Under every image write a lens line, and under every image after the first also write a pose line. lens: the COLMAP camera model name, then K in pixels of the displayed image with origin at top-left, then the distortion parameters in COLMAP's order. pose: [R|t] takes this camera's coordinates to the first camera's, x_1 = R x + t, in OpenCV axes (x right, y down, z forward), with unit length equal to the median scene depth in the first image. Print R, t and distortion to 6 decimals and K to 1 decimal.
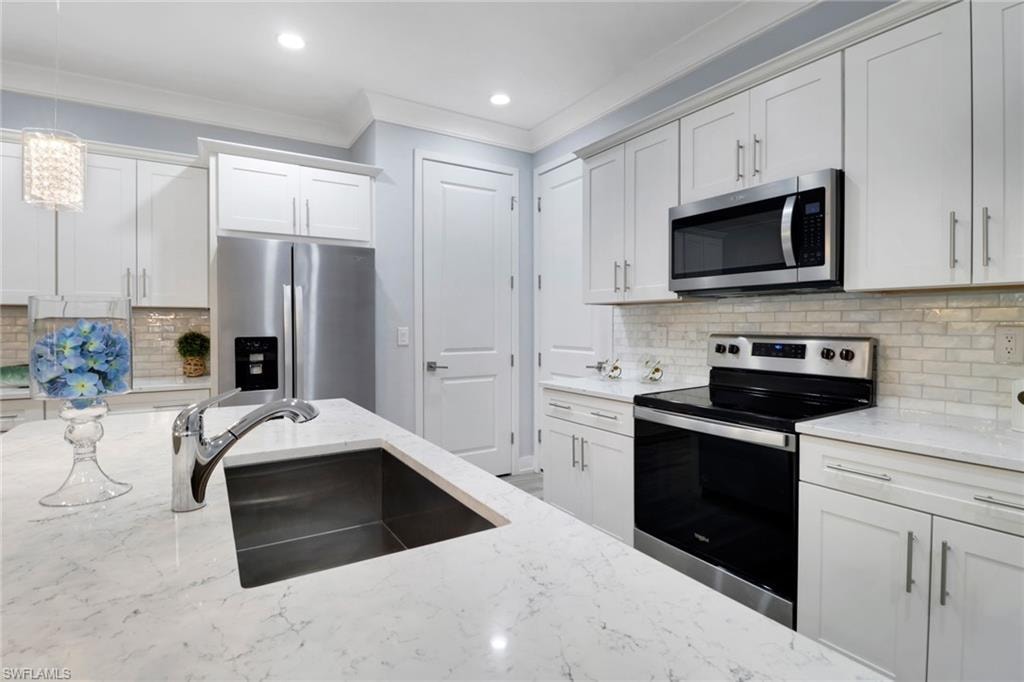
lens RADIAL K [[518.2, 0, 515.4], [0, 518.2, 329.6], [0, 0, 1]] dist [0.001948, -0.009167]
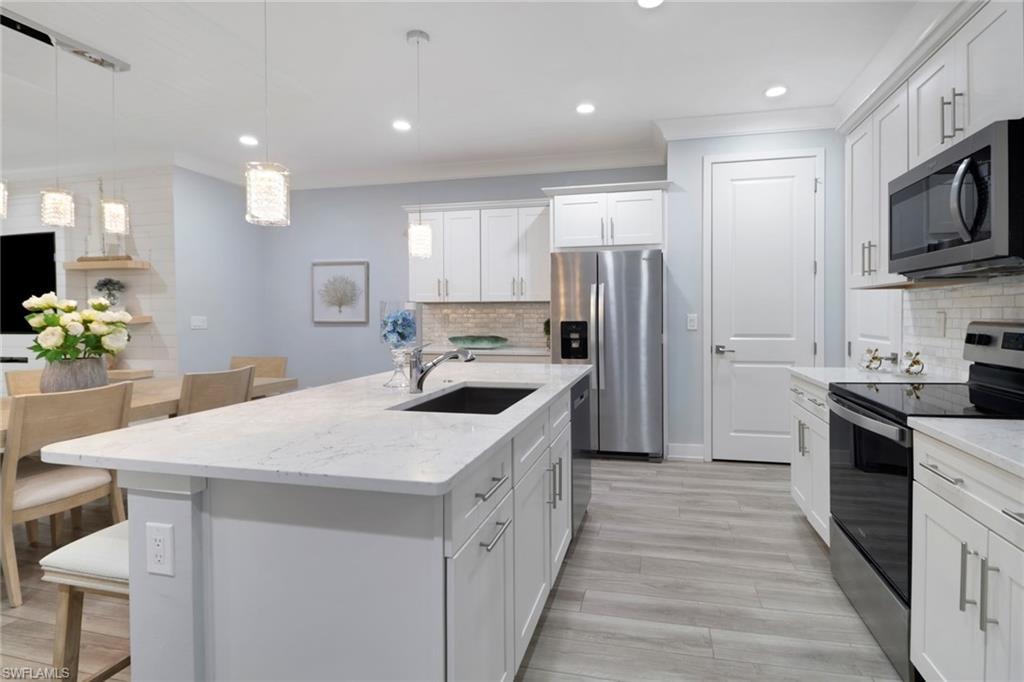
lens RADIAL K [[518.2, 0, 532.5], [0, 518.2, 325.7], [0, 0, 1]] dist [0.001948, -0.009167]
pose [[0.697034, 0.013506, -0.716911, 0.435021], [-0.002577, 0.999863, 0.016331, 0.003249], [0.717033, -0.009536, 0.696974, -0.070524]]
